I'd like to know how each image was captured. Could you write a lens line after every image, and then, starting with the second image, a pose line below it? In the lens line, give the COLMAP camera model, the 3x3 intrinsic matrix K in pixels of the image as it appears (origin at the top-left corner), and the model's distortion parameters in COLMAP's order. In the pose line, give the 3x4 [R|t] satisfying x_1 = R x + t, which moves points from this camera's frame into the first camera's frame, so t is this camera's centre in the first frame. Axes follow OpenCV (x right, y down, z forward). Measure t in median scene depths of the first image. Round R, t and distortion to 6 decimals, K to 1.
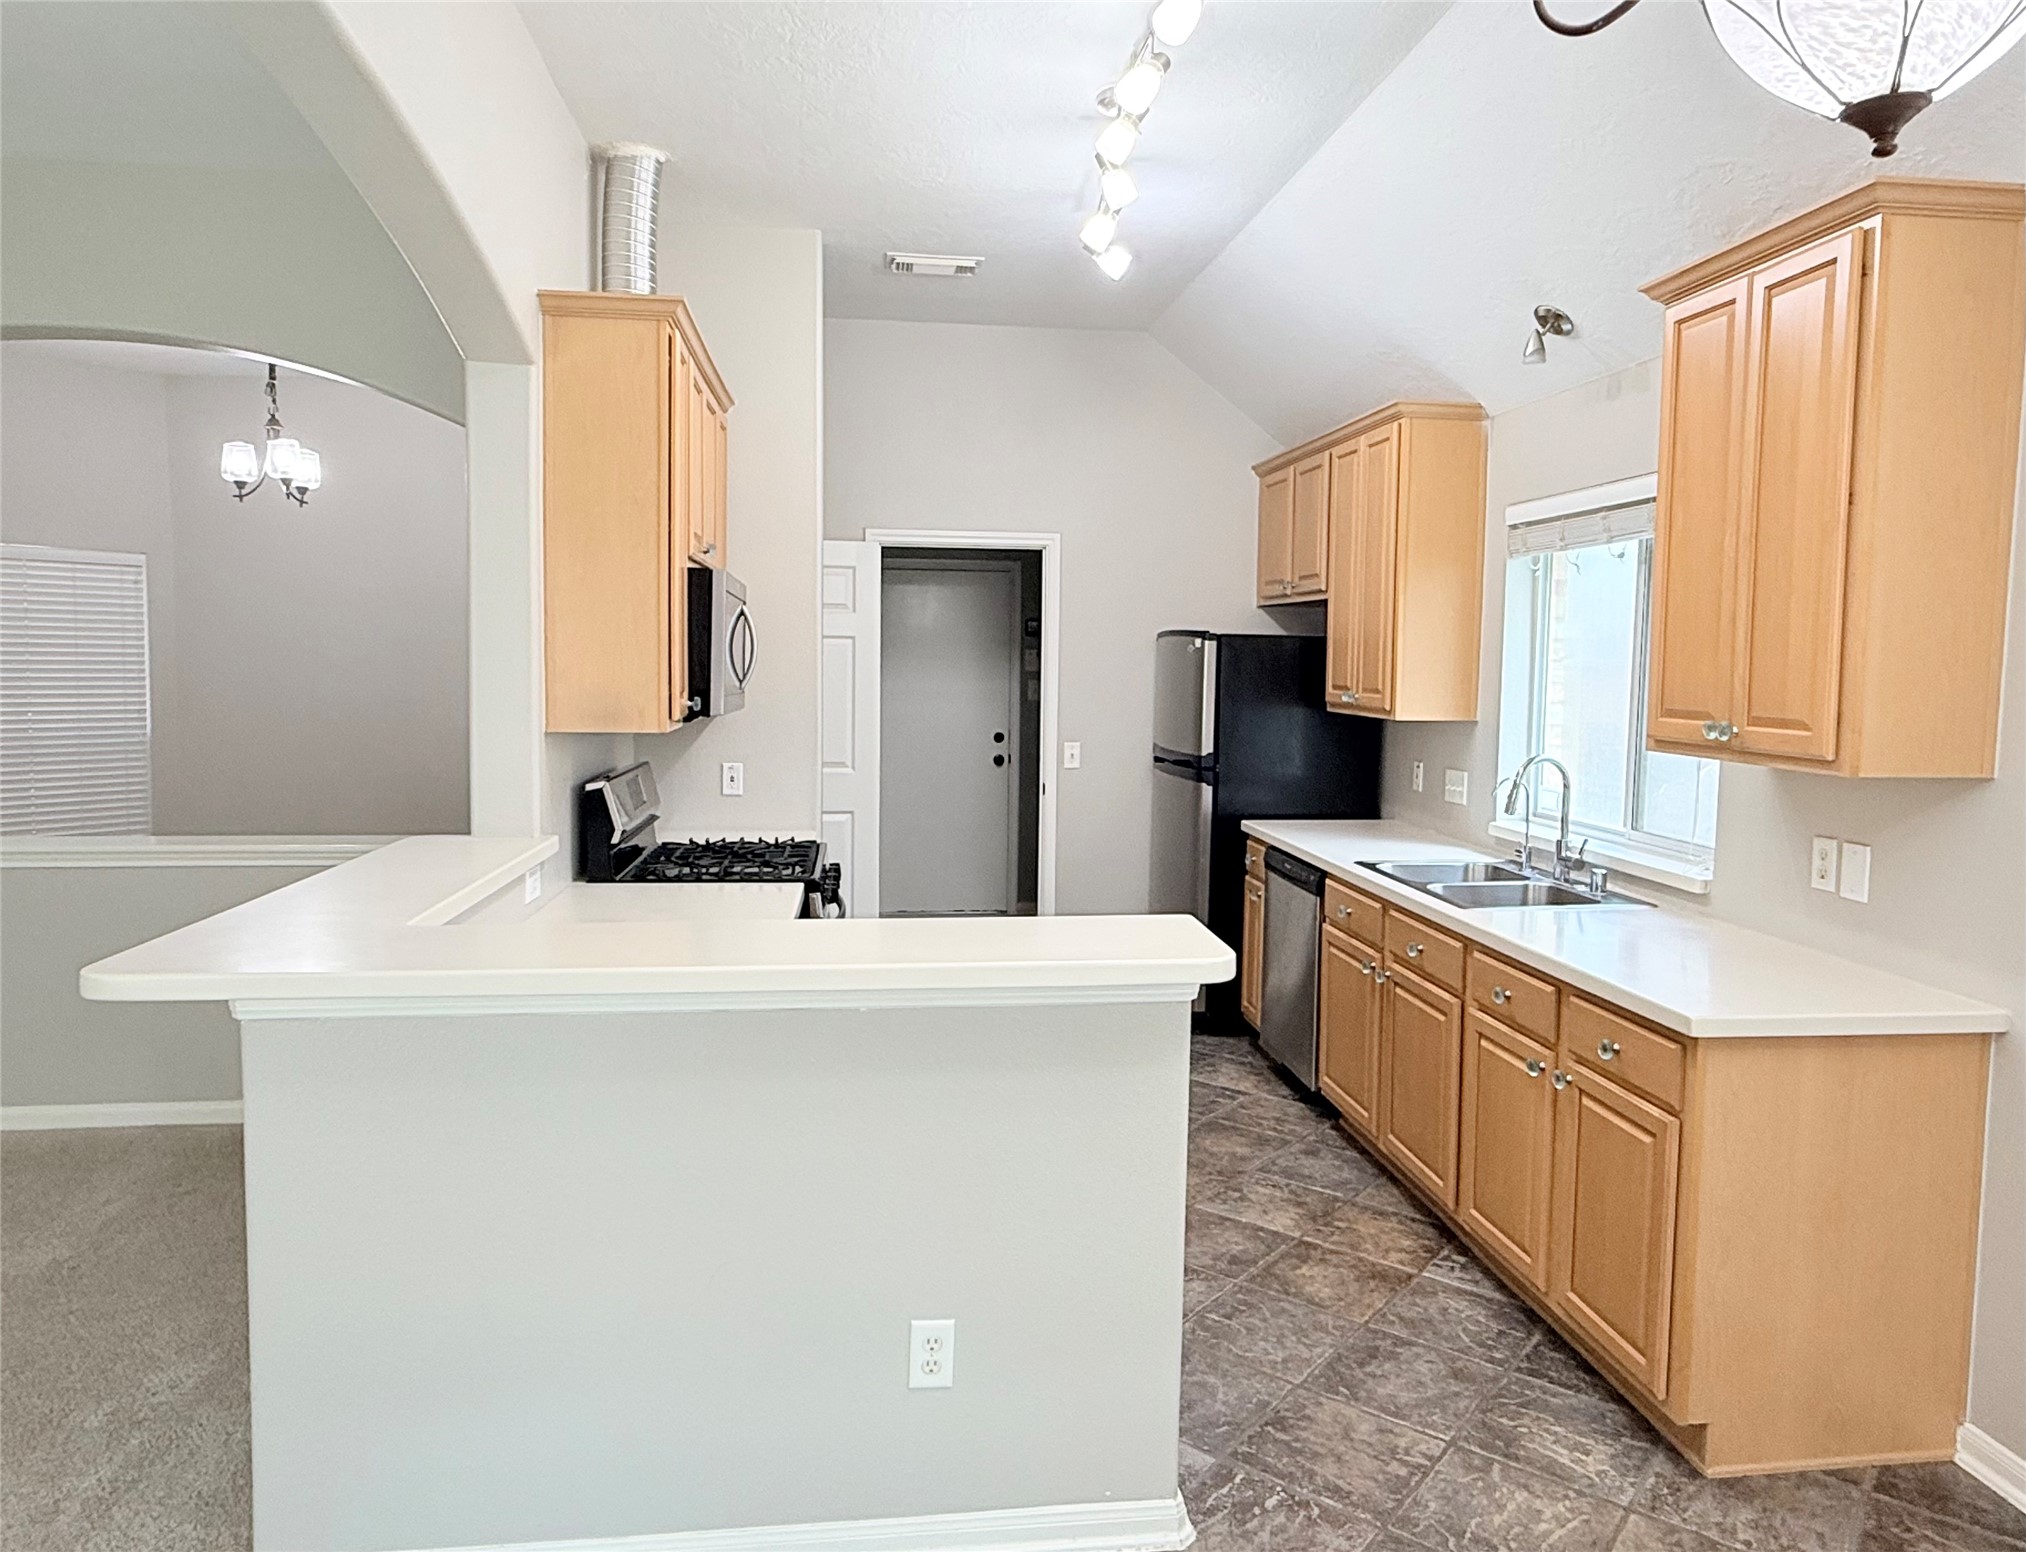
lens RADIAL K [[1339.9, 0, 1023.5], [0, 1339.9, 759.9], [0, 0, 1]] dist [-0.002296, -0.004915]
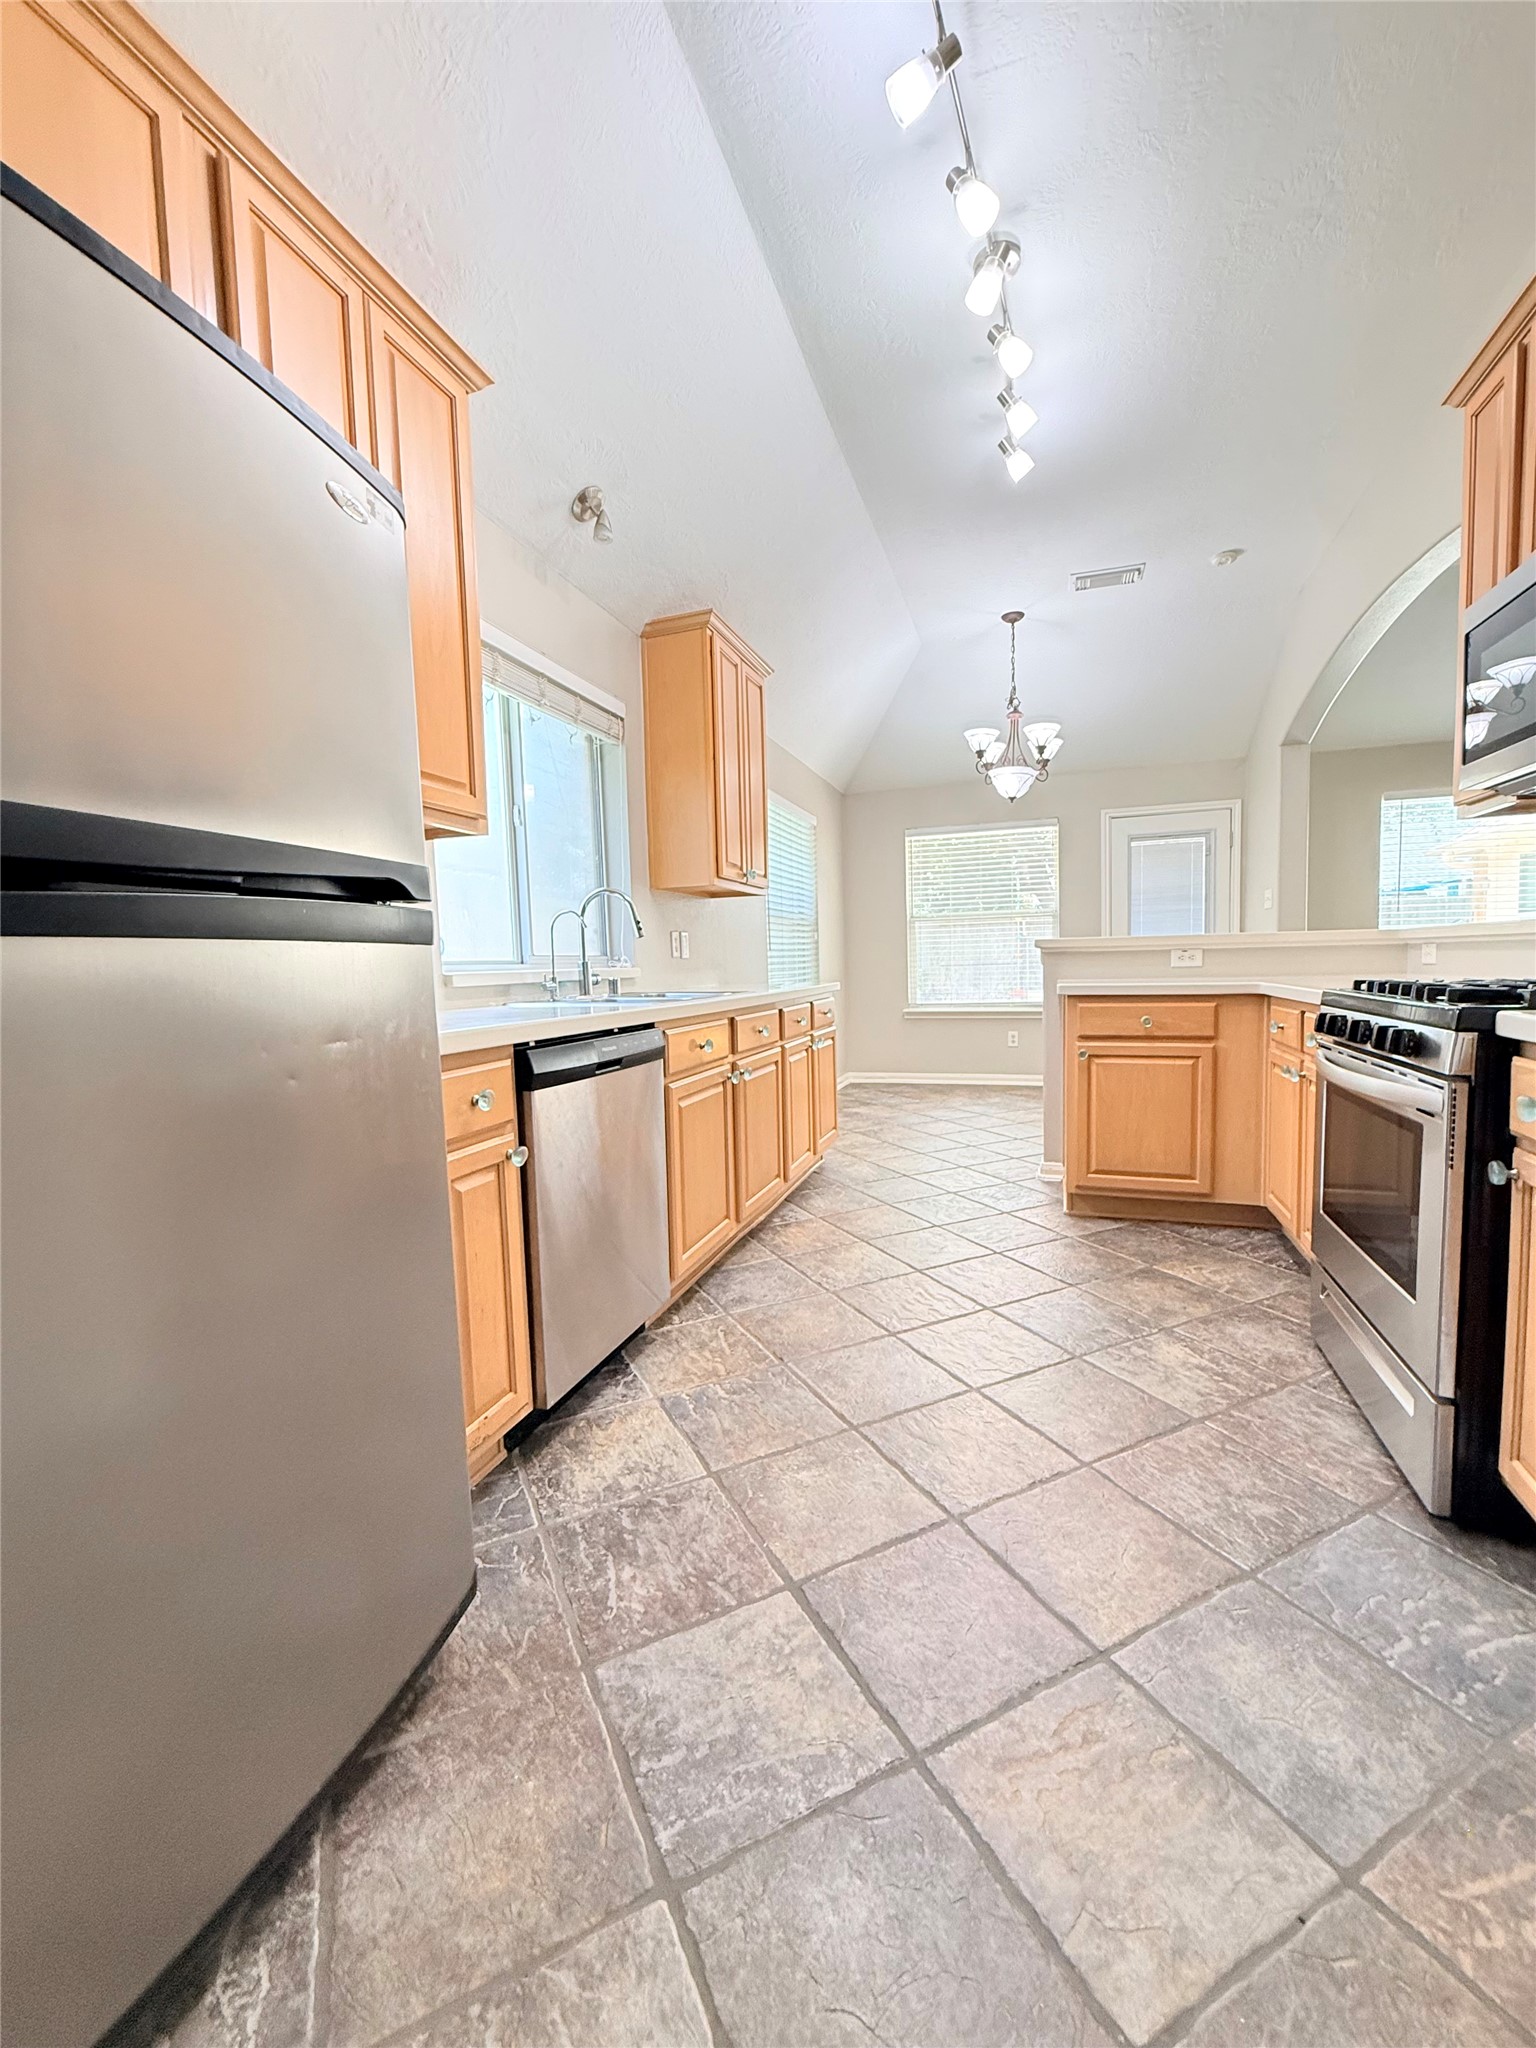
lens RADIAL K [[818.8, 0, 773.3], [0, 818.8, 1026.7], [0, 0, 1]] dist [-0.001346, 0.000815]
pose [[-0.900673, -0.009364, 0.434396, -0.070517], [0.061894, 0.986807, 0.149604, 0.020895], [-0.430066, 0.161631, -0.888211, 1.836352]]
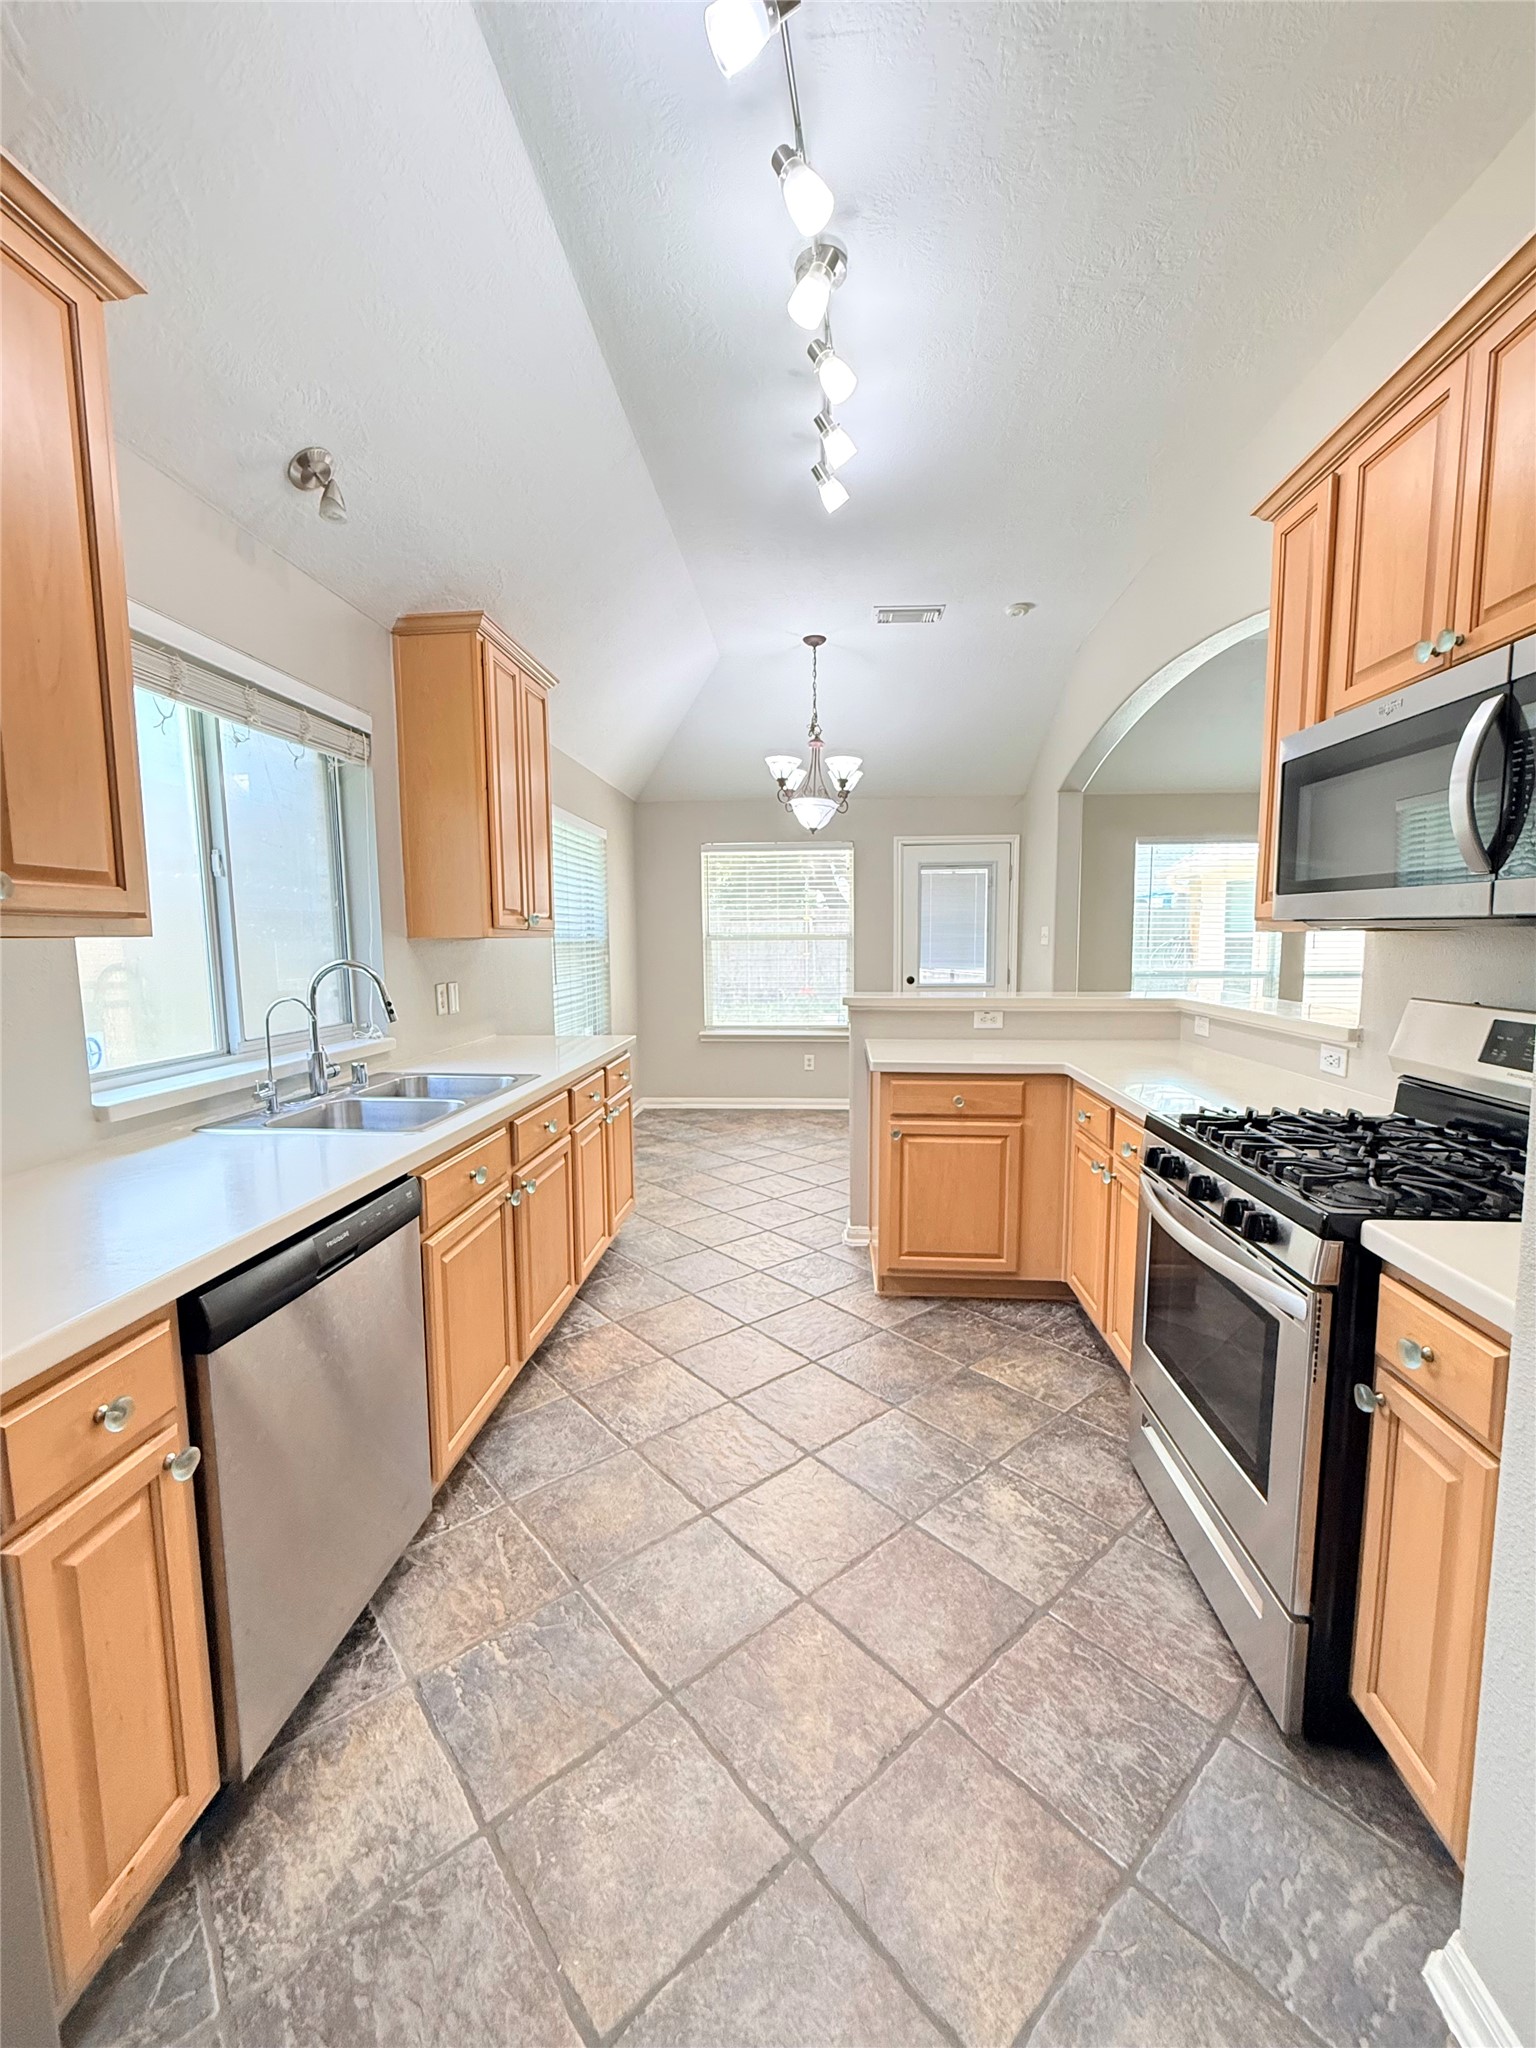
lens RADIAL K [[818.8, 0, 764.2], [0, 818.8, 1027.1], [0, 0, 1]] dist [-0.001346, 0.000815]
pose [[-0.979422, -0.014548, 0.201298, -0.022223], [0.023492, 0.982401, 0.185302, -0.065831], [-0.200451, 0.186218, -0.961843, 1.728066]]
